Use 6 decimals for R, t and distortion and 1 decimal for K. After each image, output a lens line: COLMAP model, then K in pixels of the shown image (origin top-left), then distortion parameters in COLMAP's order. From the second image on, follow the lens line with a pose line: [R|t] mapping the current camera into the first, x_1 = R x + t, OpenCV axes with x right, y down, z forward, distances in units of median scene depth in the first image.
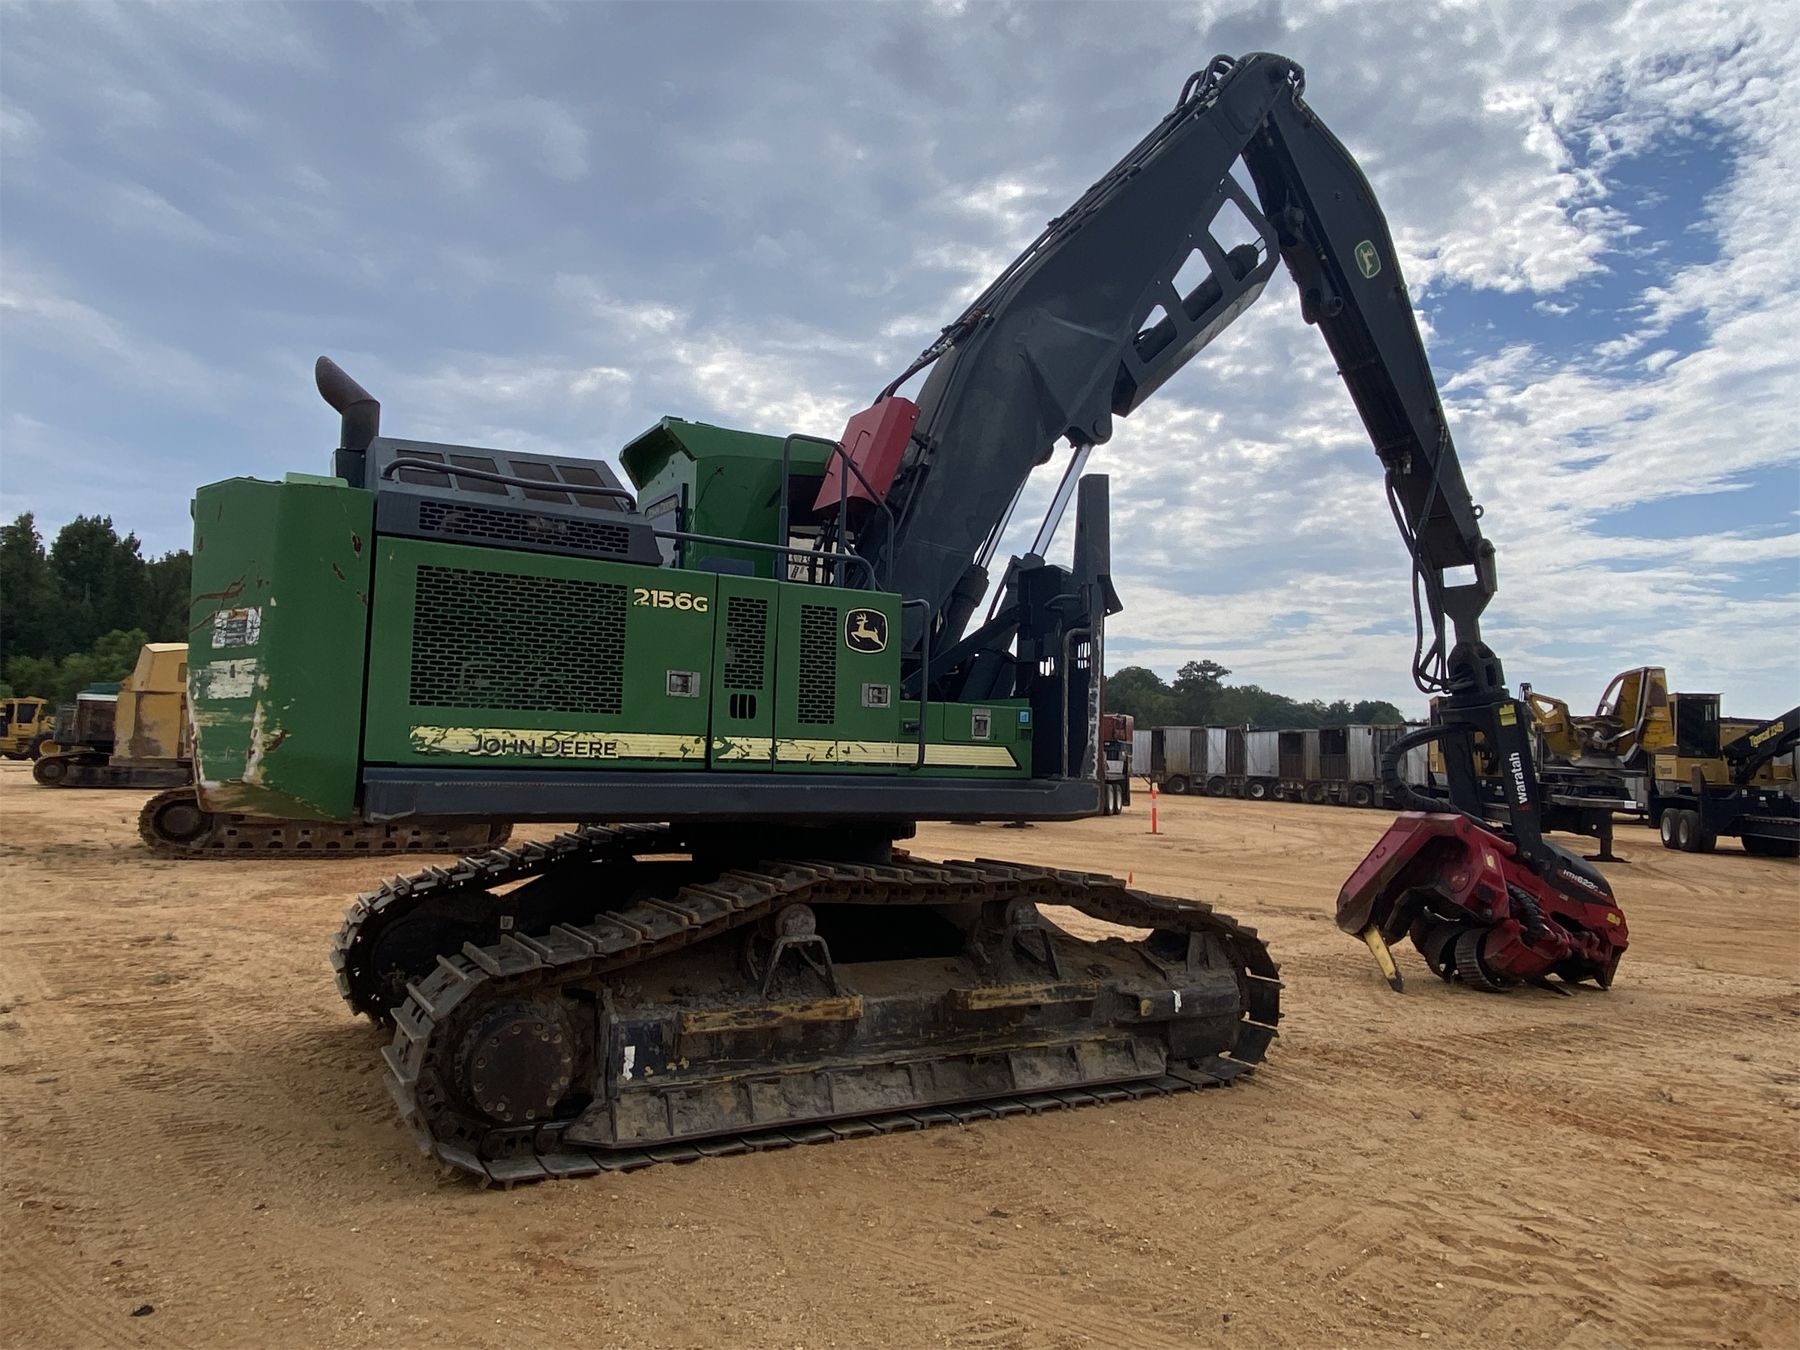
lens RADIAL K [[1291.5, 0, 901.4], [0, 1291.5, 677.8], [0, 0, 1]] dist [0.006163, -0.005493]
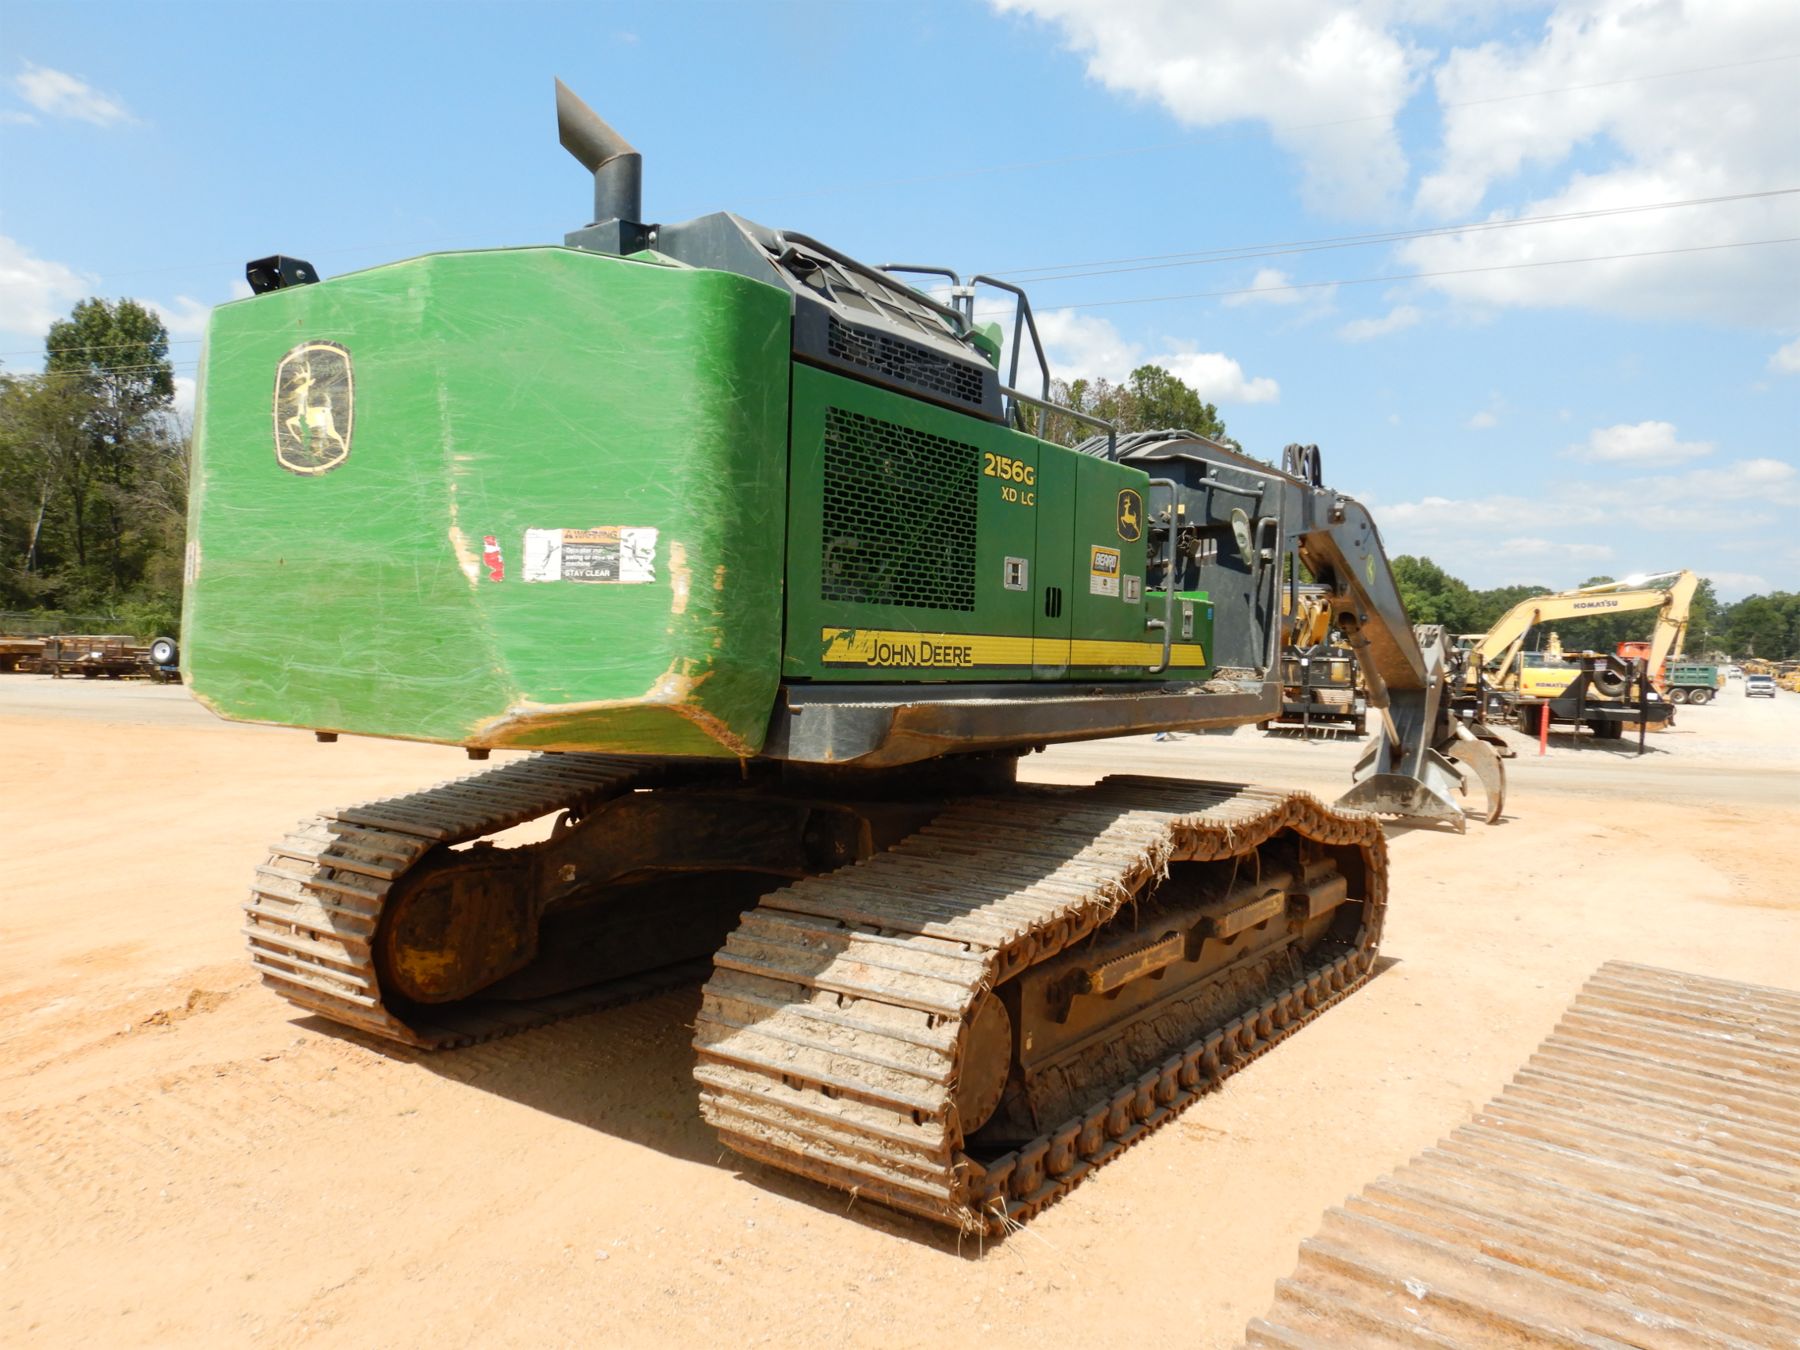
lens RADIAL K [[1291.5, 0, 895.9], [0, 1291.5, 668.3], [0, 0, 1]] dist [0.006163, -0.005493]
pose [[0.939887, -0.005857, 0.341436, -0.526914], [-0.024550, 0.996107, 0.084668, -0.002983], [-0.340603, -0.087961, 0.936084, 0.262633]]
